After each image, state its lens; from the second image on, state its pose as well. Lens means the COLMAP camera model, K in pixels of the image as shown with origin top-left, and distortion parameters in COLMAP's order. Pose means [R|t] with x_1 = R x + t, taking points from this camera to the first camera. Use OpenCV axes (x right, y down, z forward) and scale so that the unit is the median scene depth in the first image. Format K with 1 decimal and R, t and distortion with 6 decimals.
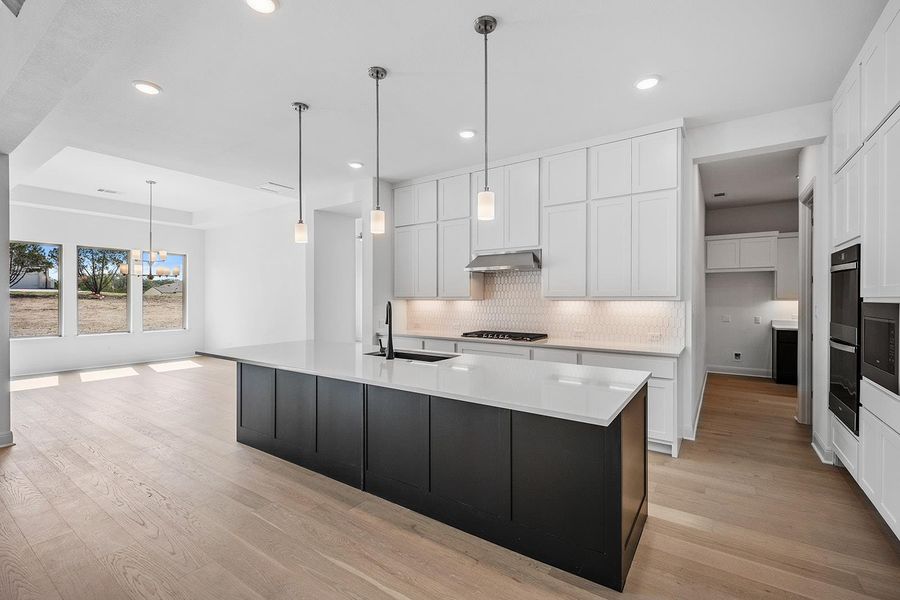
lens RADIAL K [[394.3, 0, 454.1], [0, 394.3, 295.9], [0, 0, 1]] dist [-0.002061, -0.000211]
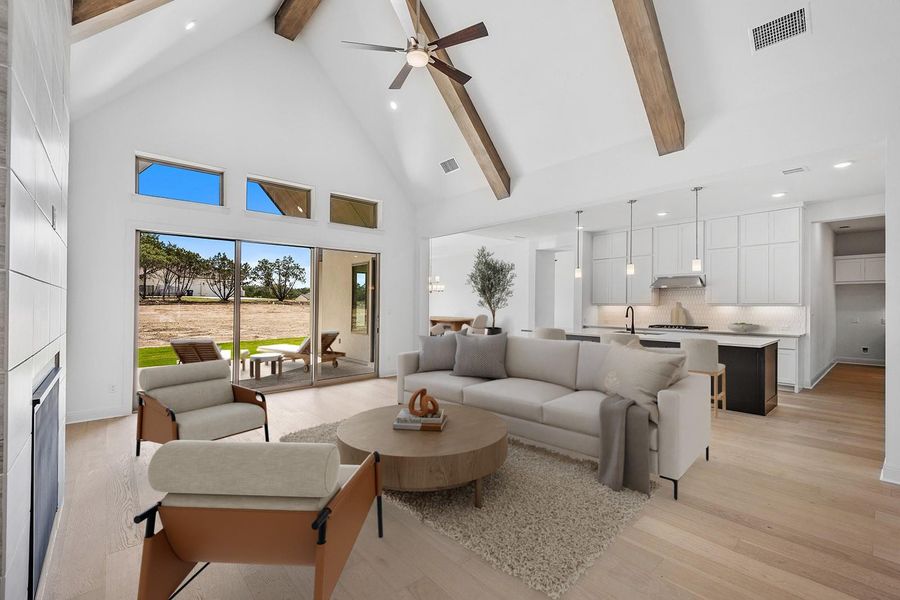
lens RADIAL K [[394.3, 0, 449.2], [0, 394.3, 305.3], [0, 0, 1]] dist [-0.002061, -0.000211]
pose [[0.967602, -0.000407, -0.252478, -0.370441], [0.003018, 0.999946, 0.009952, -0.009230], [0.252461, -0.010392, 0.967551, -0.809984]]
